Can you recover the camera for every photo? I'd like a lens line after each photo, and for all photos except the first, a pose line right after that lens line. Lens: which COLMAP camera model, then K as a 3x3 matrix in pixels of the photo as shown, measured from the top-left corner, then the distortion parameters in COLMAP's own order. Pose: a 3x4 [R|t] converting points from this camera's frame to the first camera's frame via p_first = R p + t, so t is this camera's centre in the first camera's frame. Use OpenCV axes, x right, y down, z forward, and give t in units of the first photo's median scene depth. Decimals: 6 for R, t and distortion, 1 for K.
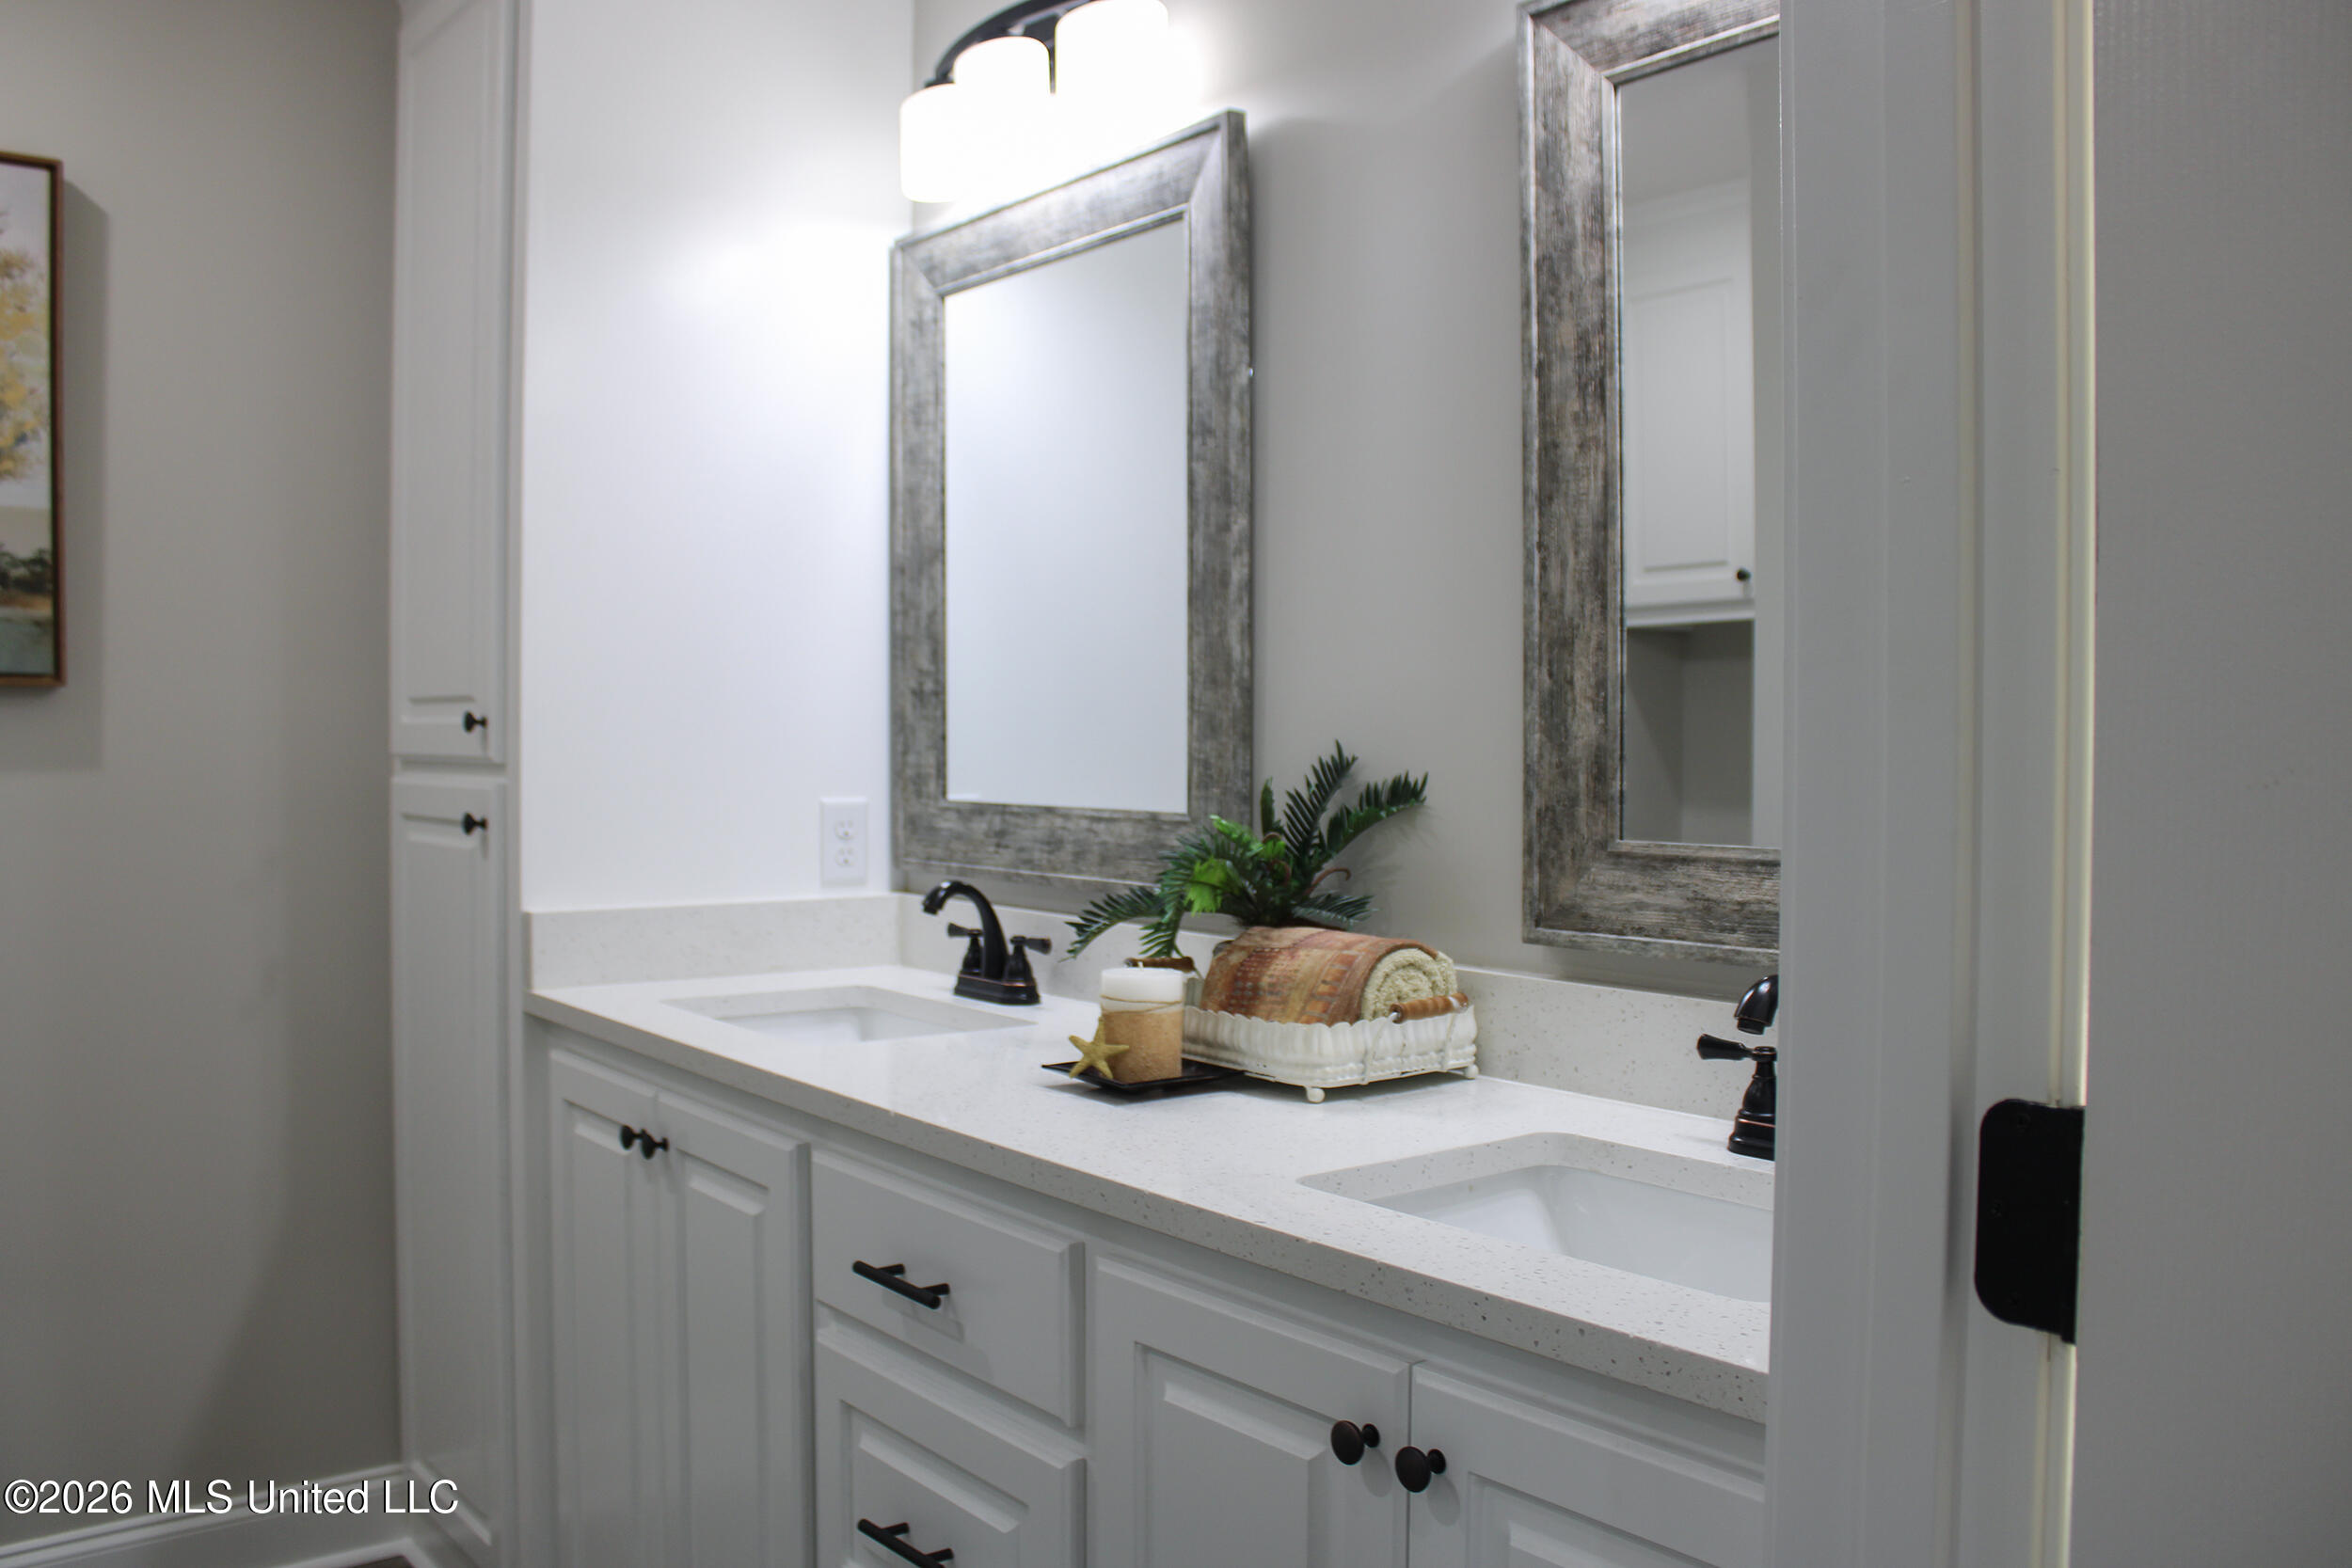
lens RADIAL K [[1981.2, 0, 1163.3], [0, 1981.2, 779.6], [0, 0, 1]] dist [-0.158414, 0.144312]
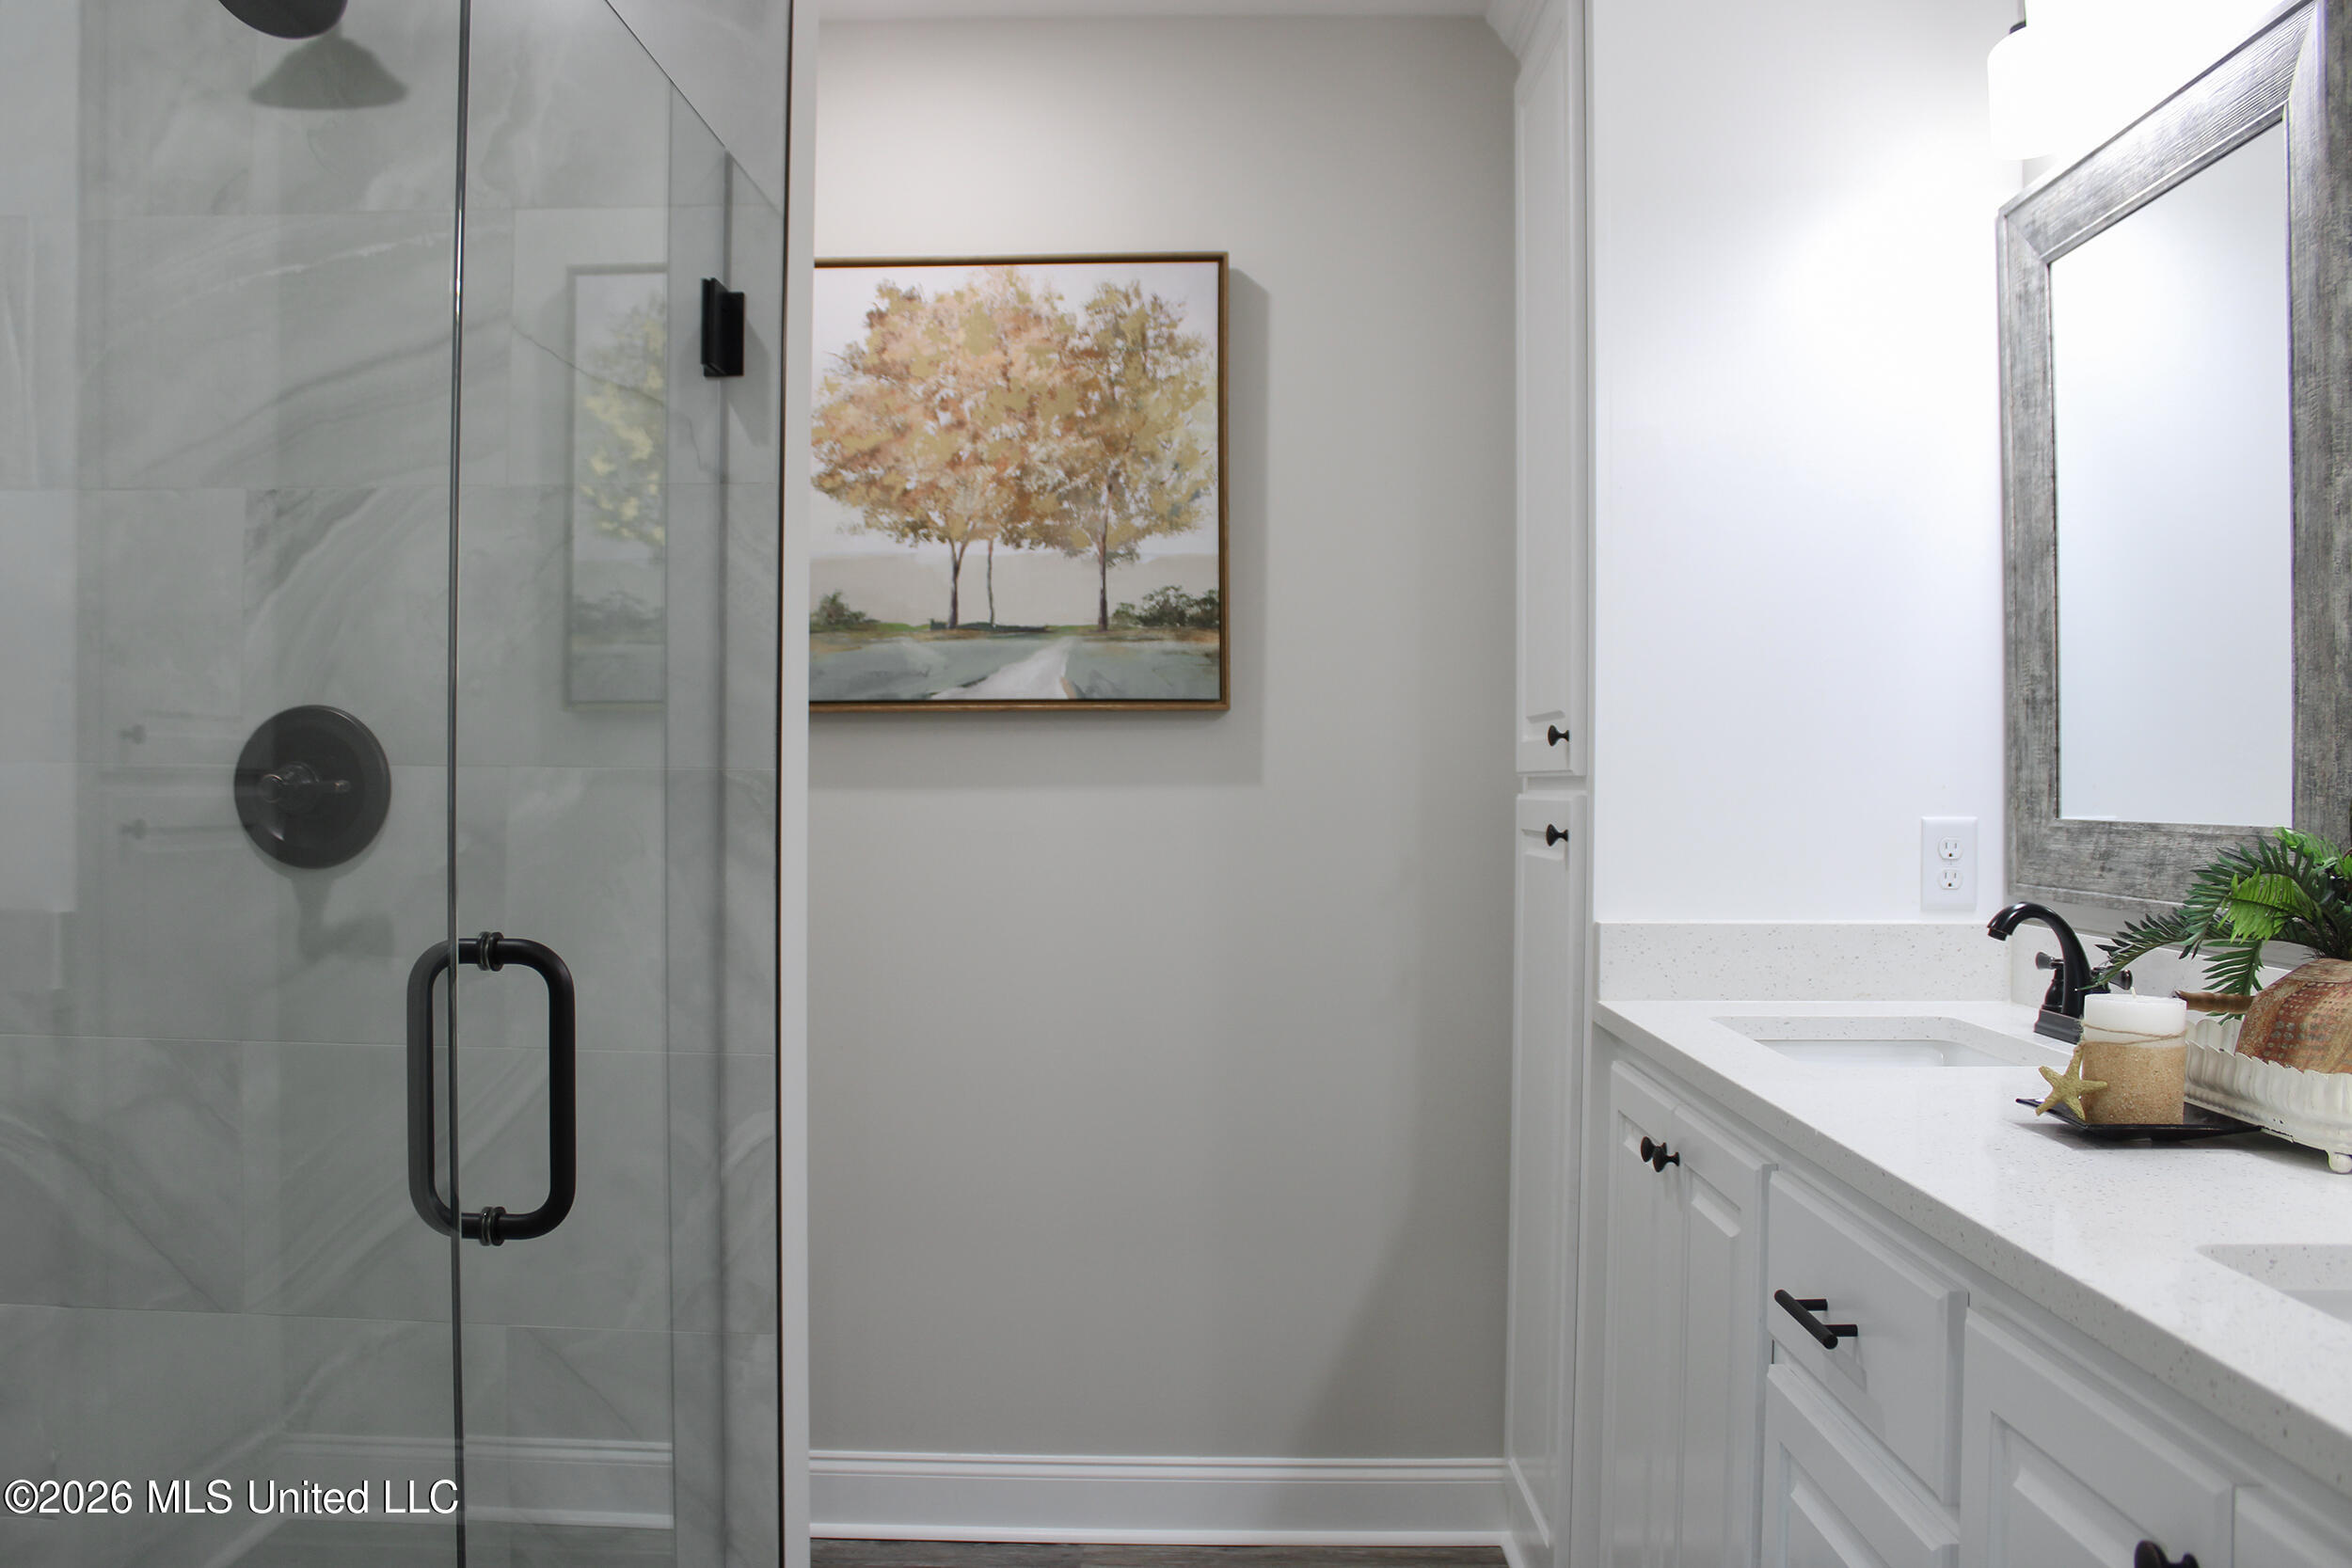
lens RADIAL K [[1981.2, 0, 1154.5], [0, 1981.2, 788.0], [0, 0, 1]] dist [-0.158414, 0.144312]
pose [[0.776144, 0.000206, -0.630556, 0.146779], [-0.015977, 0.999685, -0.019339, 0.023400], [0.630354, 0.025084, 0.775903, 0.072181]]
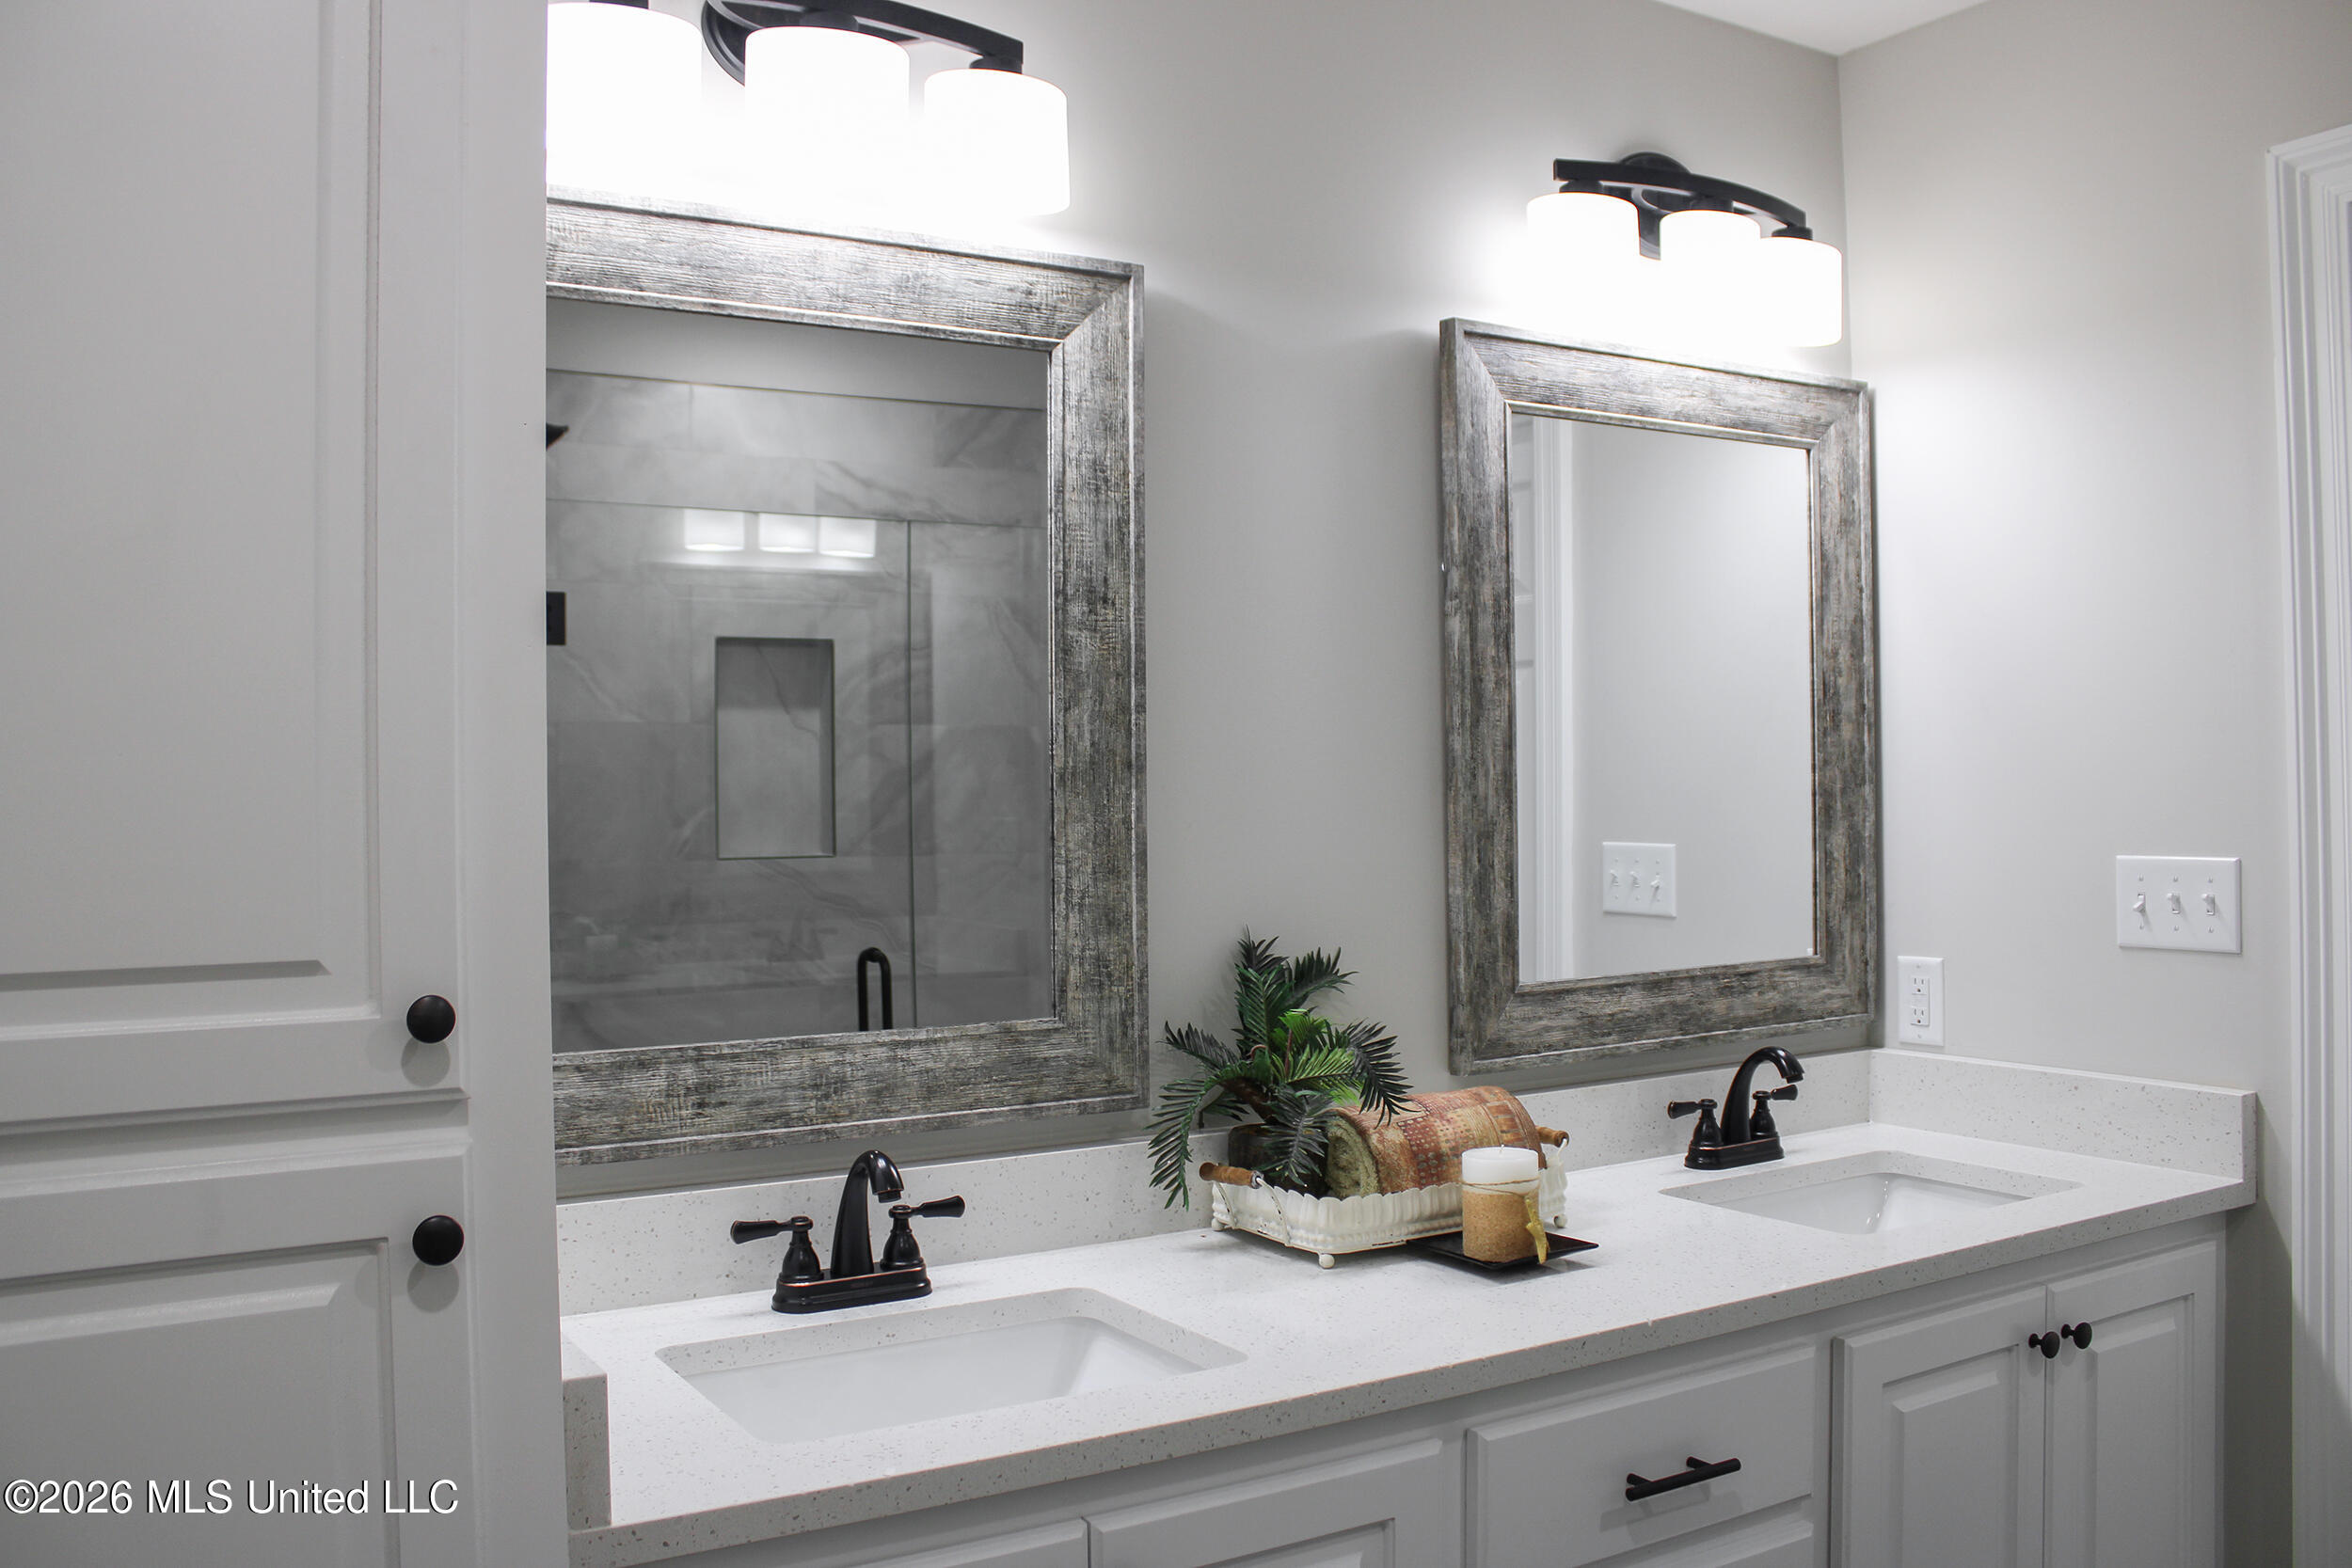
lens RADIAL K [[1981.2, 0, 1176.7], [0, 1981.2, 773.5], [0, 0, 1]] dist [-0.158414, 0.144312]
pose [[0.098898, 0.005218, 0.995084, -0.872654], [0.034960, 0.999351, -0.008715, -0.084220], [-0.994483, 0.035650, 0.098652, 0.855826]]
